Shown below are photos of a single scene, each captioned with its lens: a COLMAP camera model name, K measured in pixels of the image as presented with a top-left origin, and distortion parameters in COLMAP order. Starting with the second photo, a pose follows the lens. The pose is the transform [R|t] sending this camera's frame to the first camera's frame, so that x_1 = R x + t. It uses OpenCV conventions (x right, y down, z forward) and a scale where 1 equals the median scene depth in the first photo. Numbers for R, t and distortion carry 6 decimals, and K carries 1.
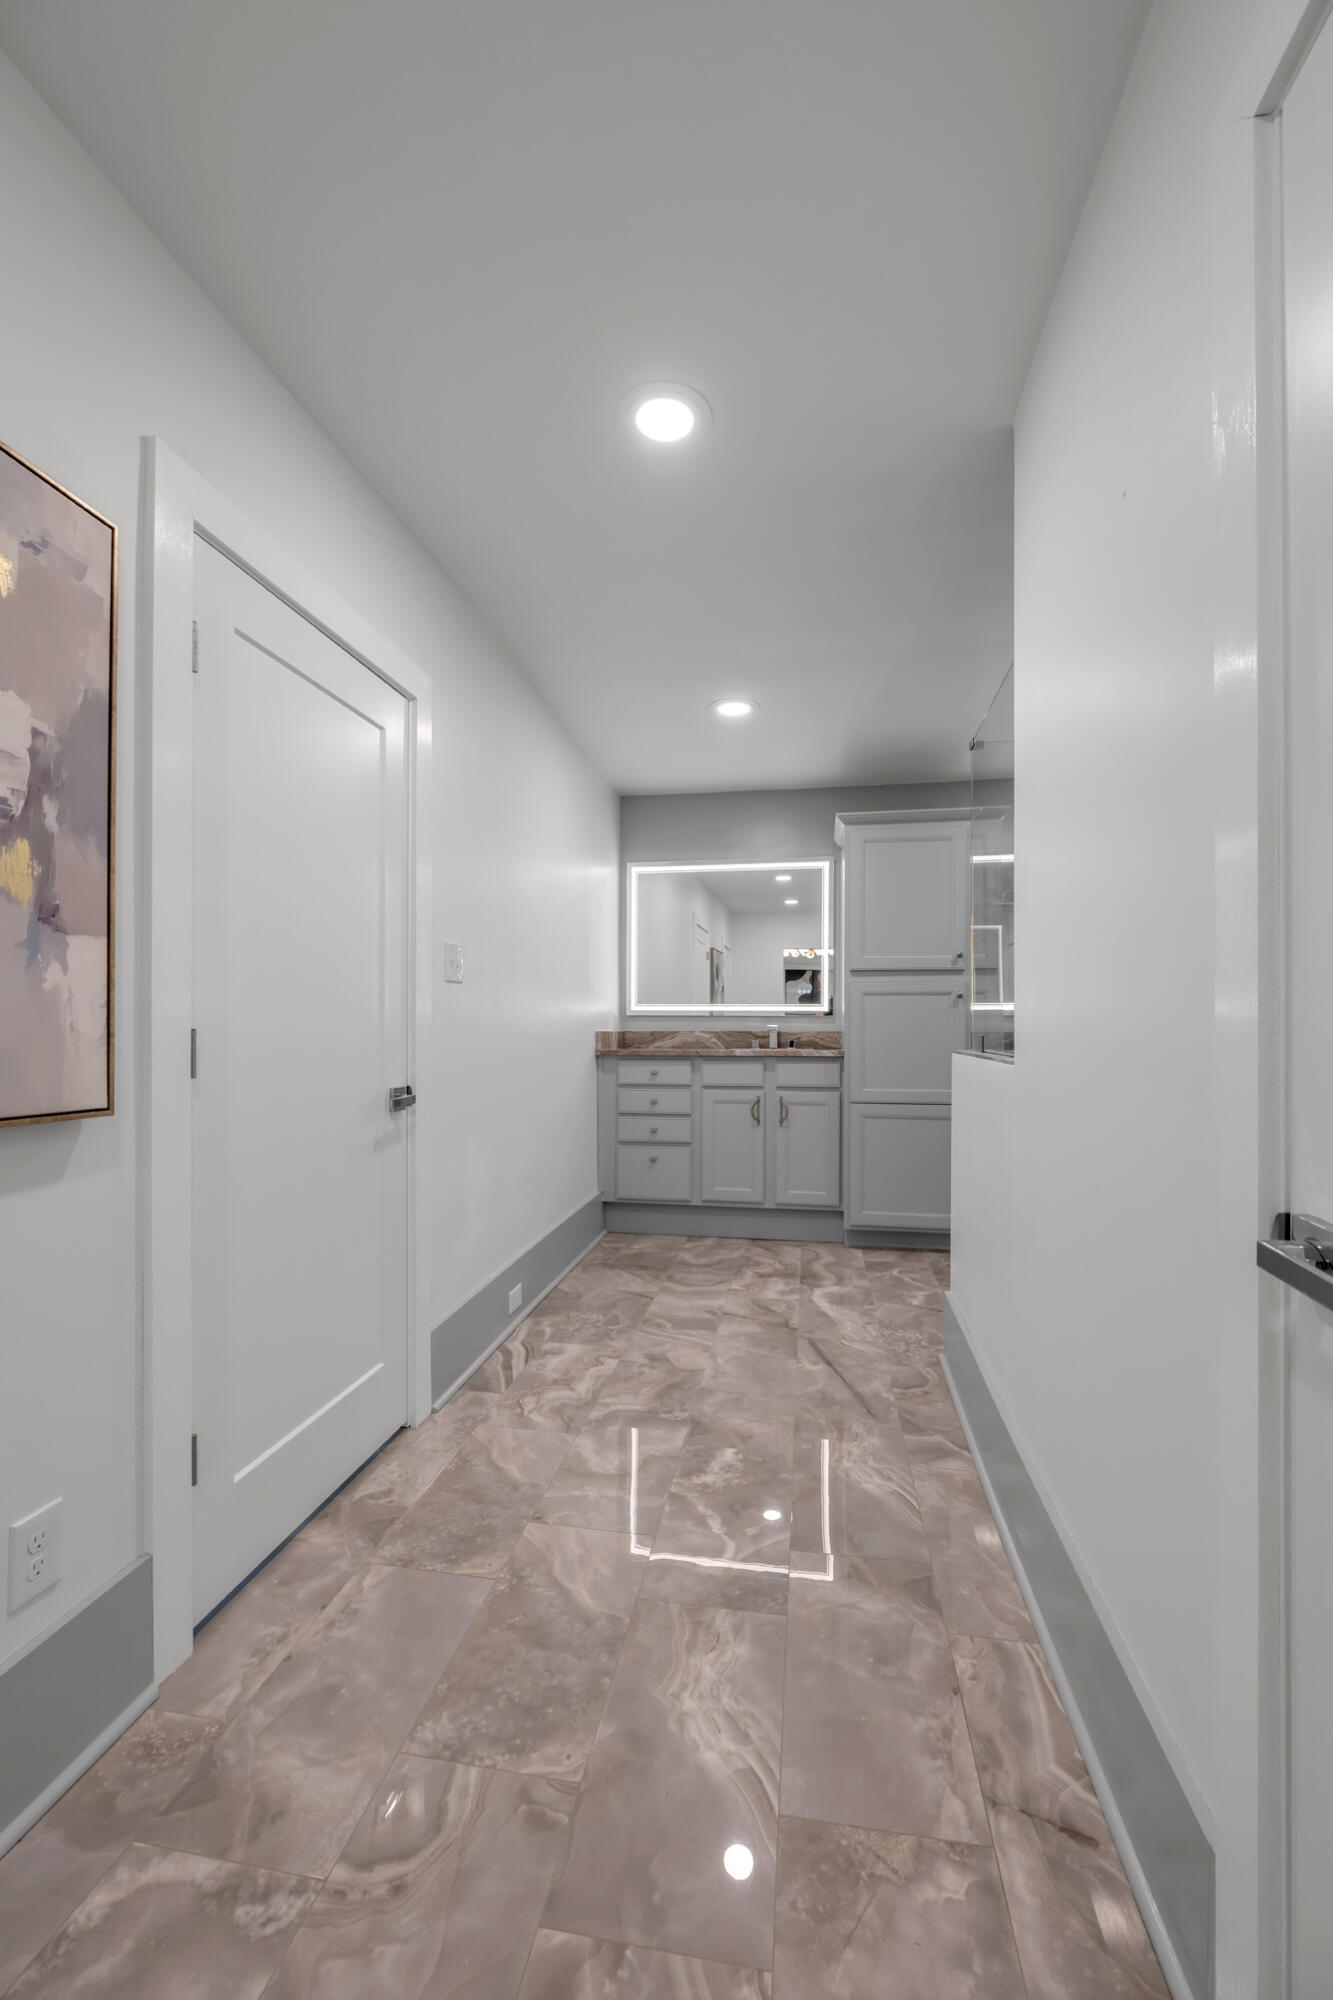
lens RADIAL K [[813.0, 0, 665.7], [0, 813.0, 1007.5], [0, 0, 1]] dist [-0.008832, 0.001481]
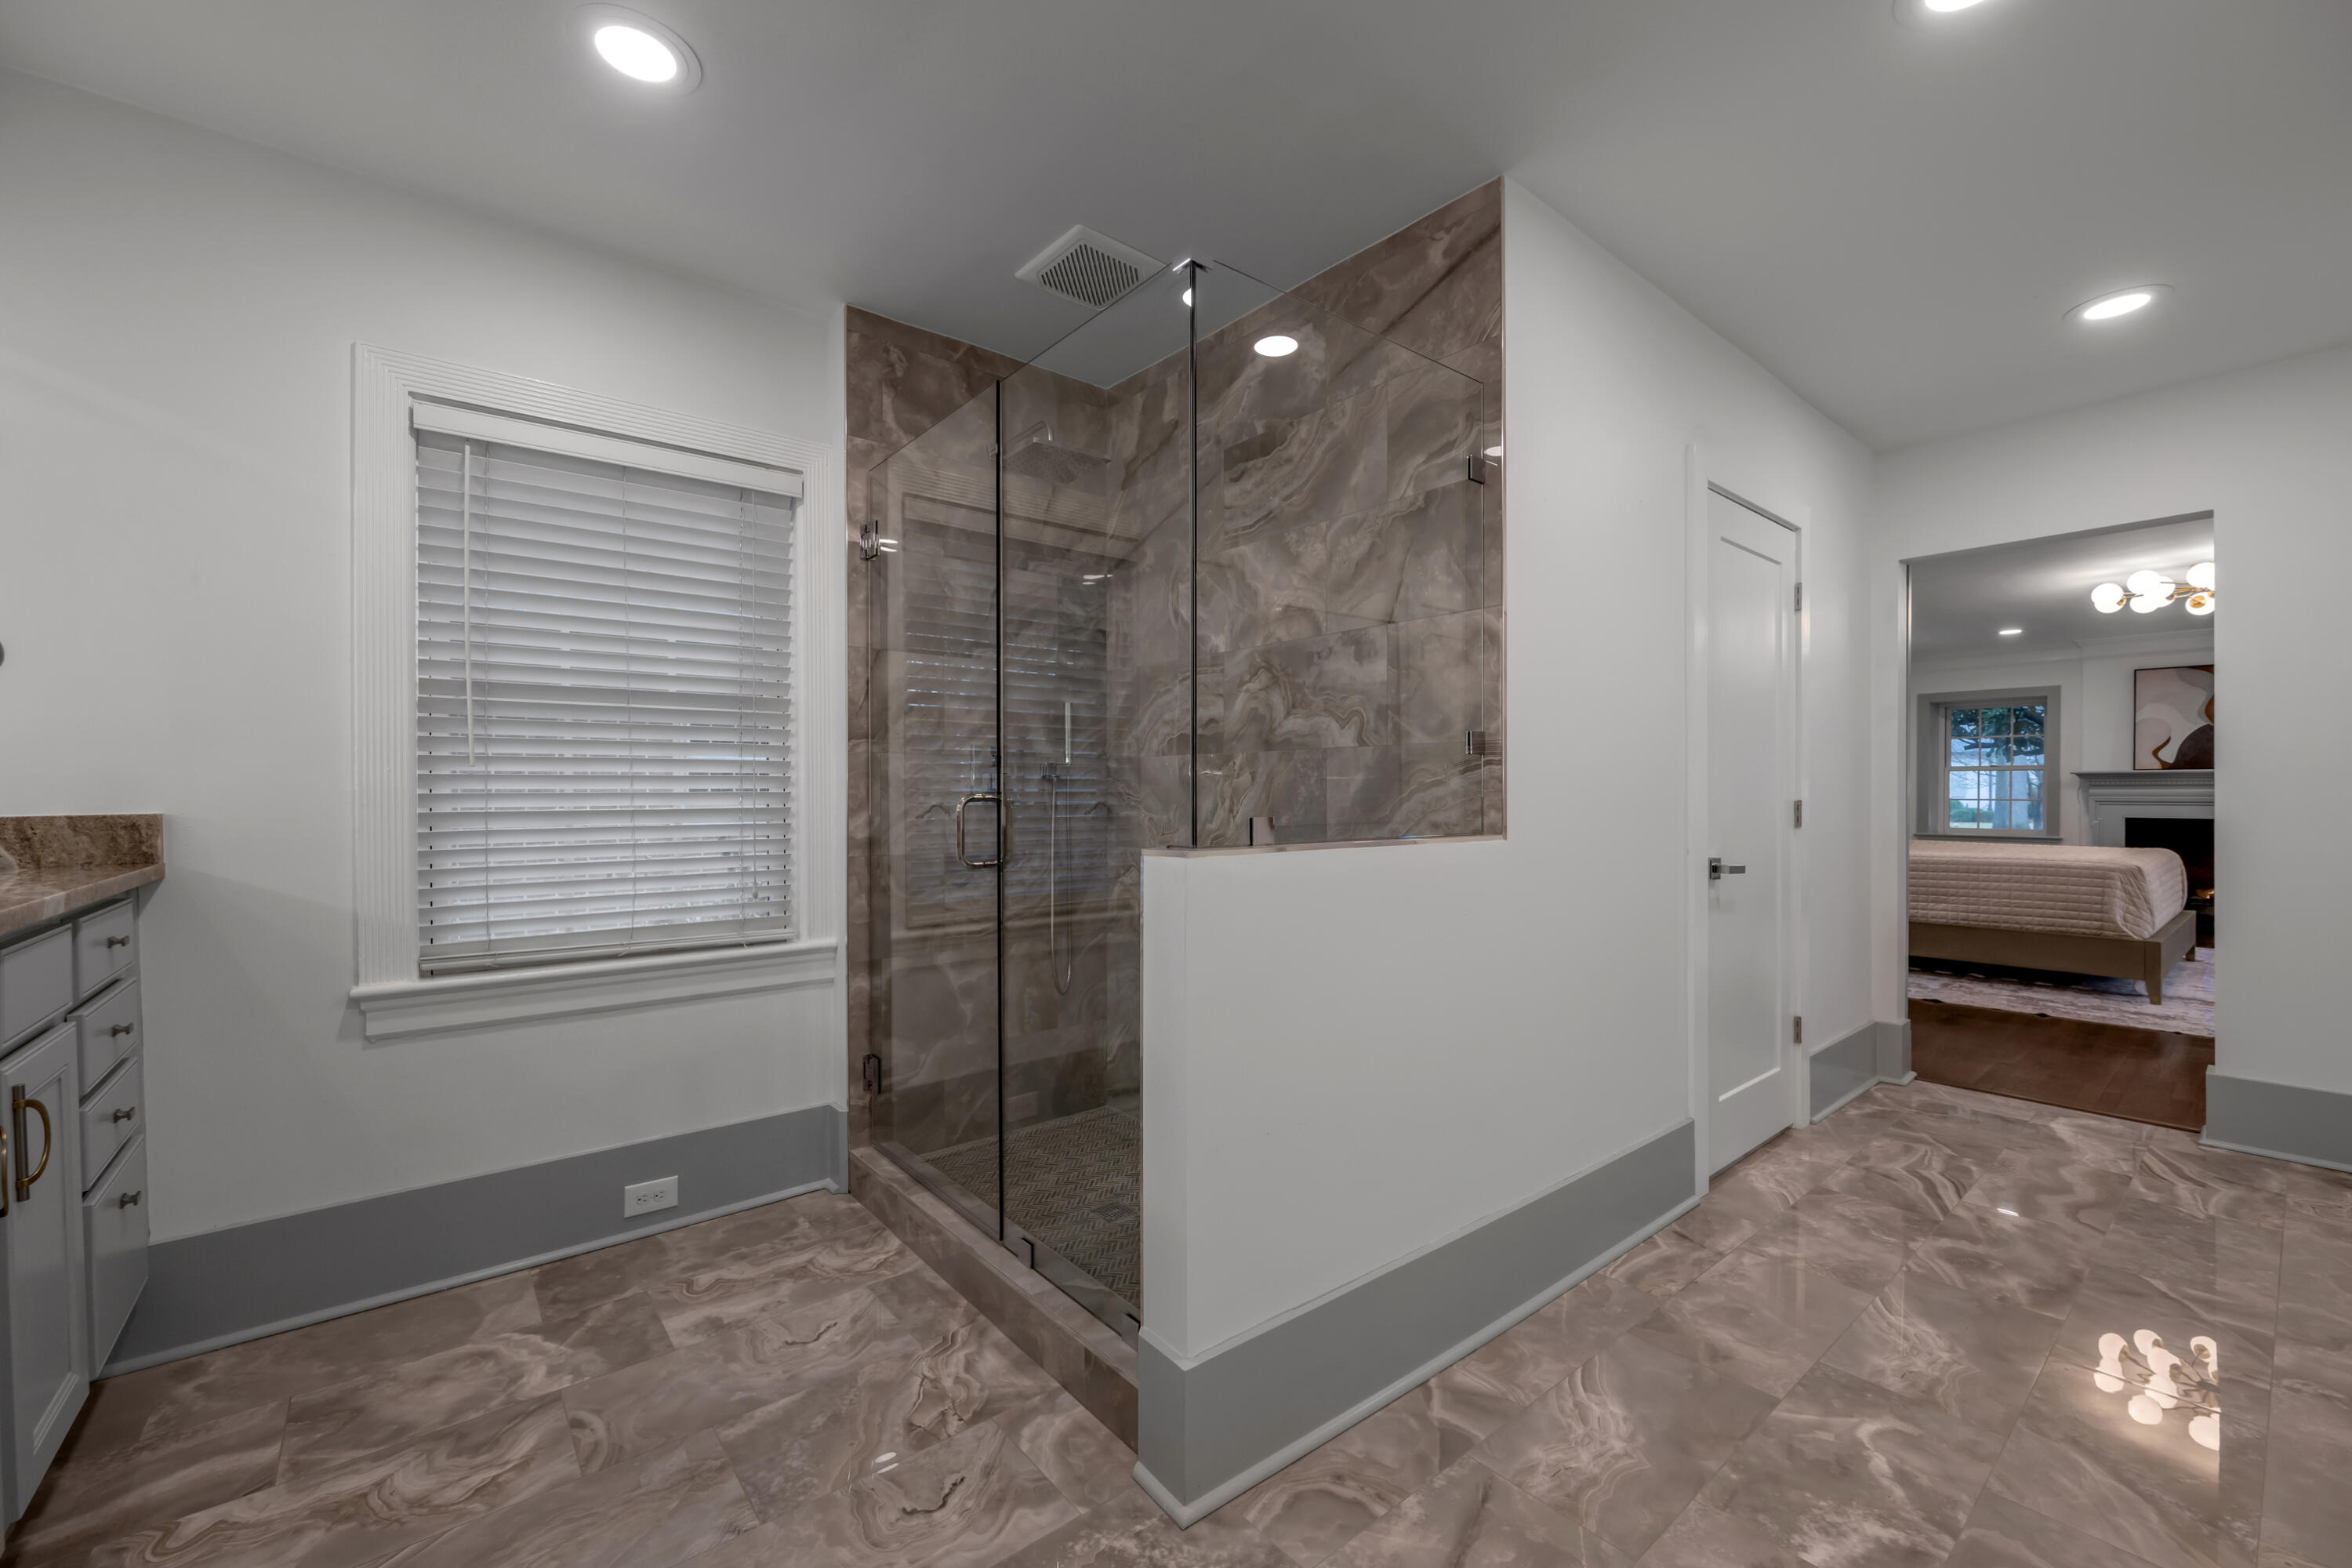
lens RADIAL K [[947.8, 0, 1184.4], [0, 947.8, 791.3], [0, 0, 1]] dist [-0.003481, -0.000153]
pose [[-0.765238, 0.000655, 0.643747, -0.004100], [-0.013181, 0.999774, -0.016687, 0.017369], [-0.643613, -0.021255, -0.765056, 0.943721]]
